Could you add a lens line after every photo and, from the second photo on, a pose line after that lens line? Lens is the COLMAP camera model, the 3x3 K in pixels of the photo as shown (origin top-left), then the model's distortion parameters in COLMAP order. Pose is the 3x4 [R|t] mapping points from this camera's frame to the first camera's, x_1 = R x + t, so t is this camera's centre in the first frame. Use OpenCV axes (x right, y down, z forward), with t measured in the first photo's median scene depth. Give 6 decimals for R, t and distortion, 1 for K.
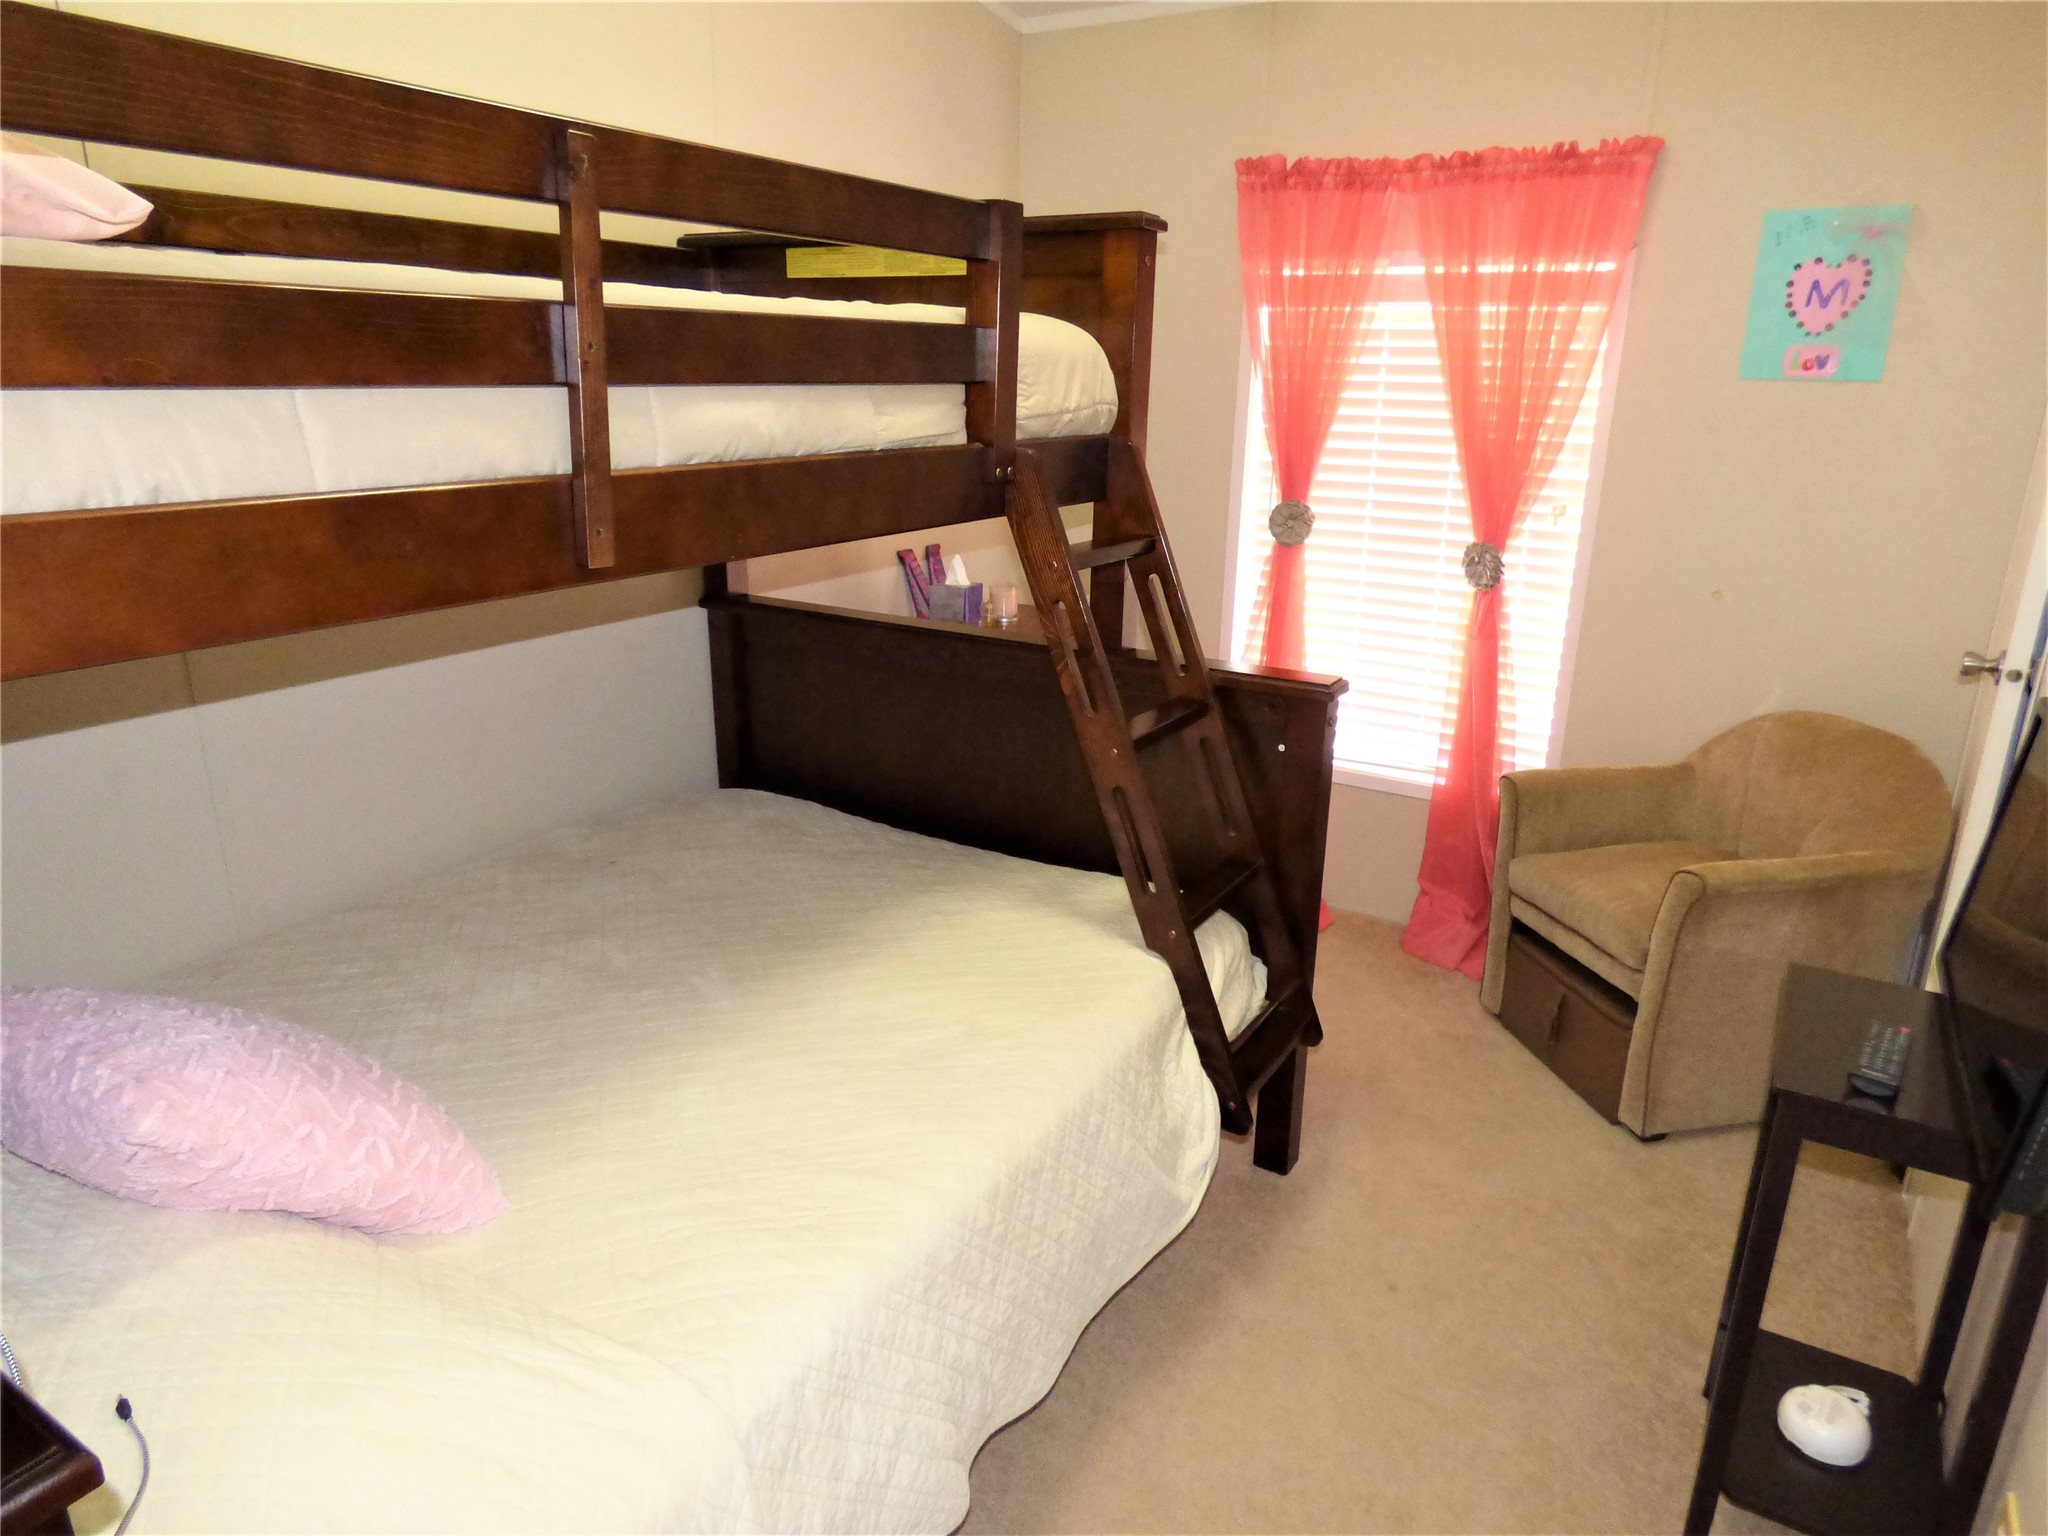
lens RADIAL K [[1255.7, 0, 1038.1], [0, 1255.7, 761.8], [0, 0, 1]] dist [-0.009547, 0.001223]
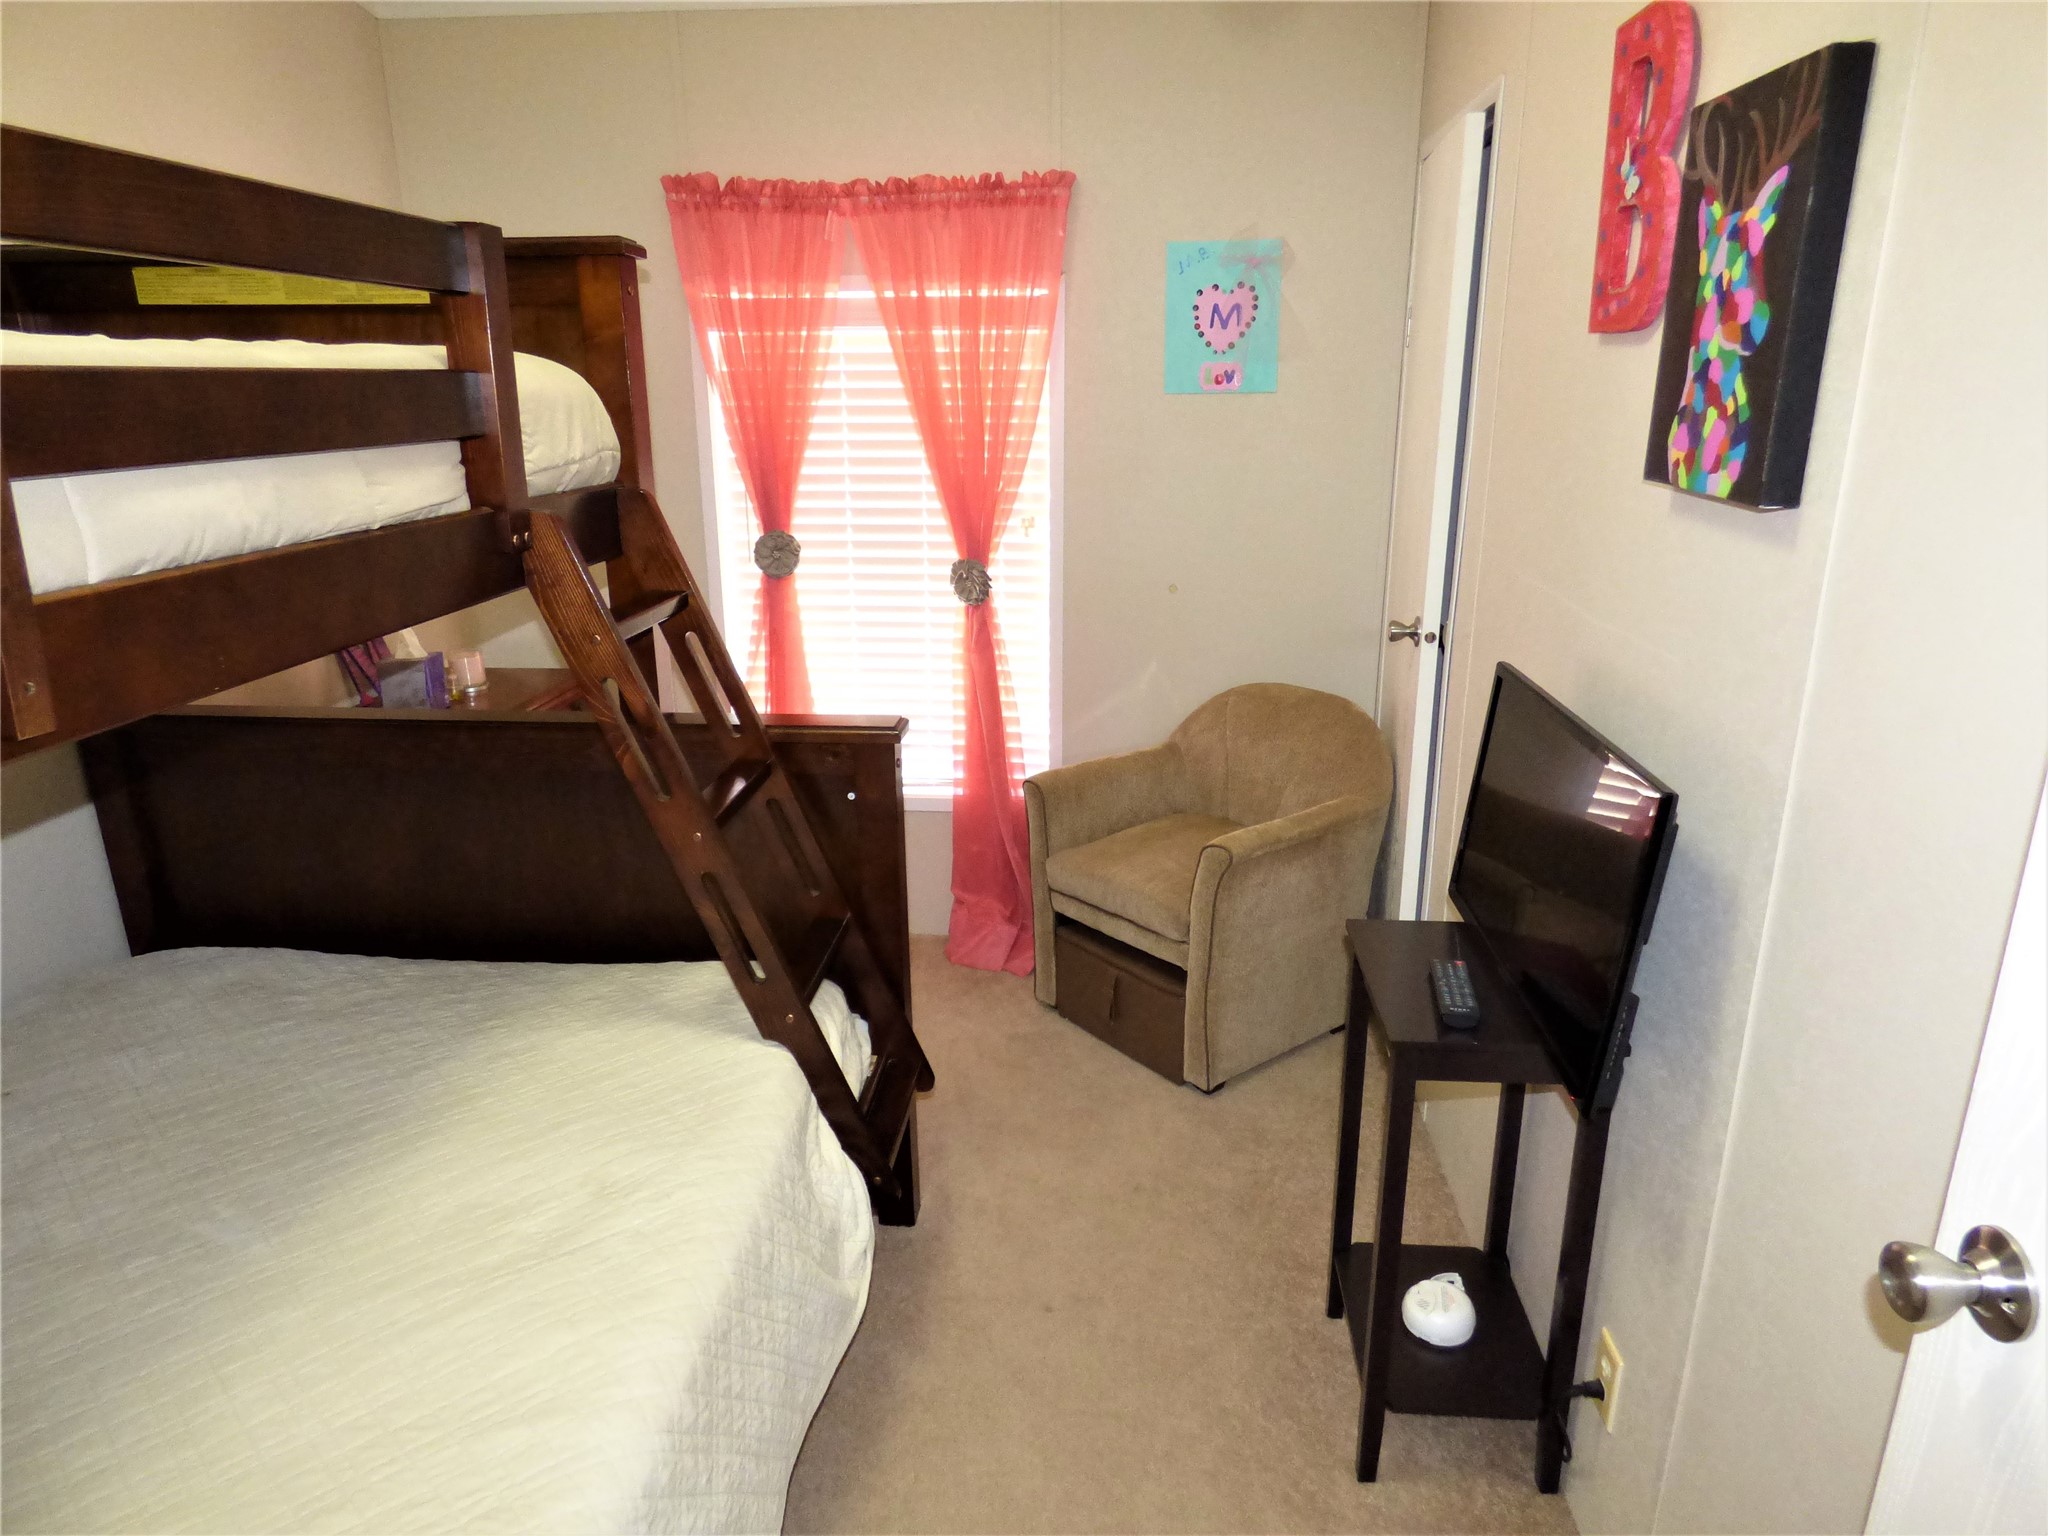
lens RADIAL K [[1255.7, 0, 1021.5], [0, 1255.7, 766.3], [0, 0, 1]] dist [-0.009547, 0.001223]
pose [[0.896754, -0.152592, 0.415388, -0.073509], [0.154583, 0.987552, 0.029058, -0.036110], [-0.414651, 0.038154, 0.909180, 0.063229]]
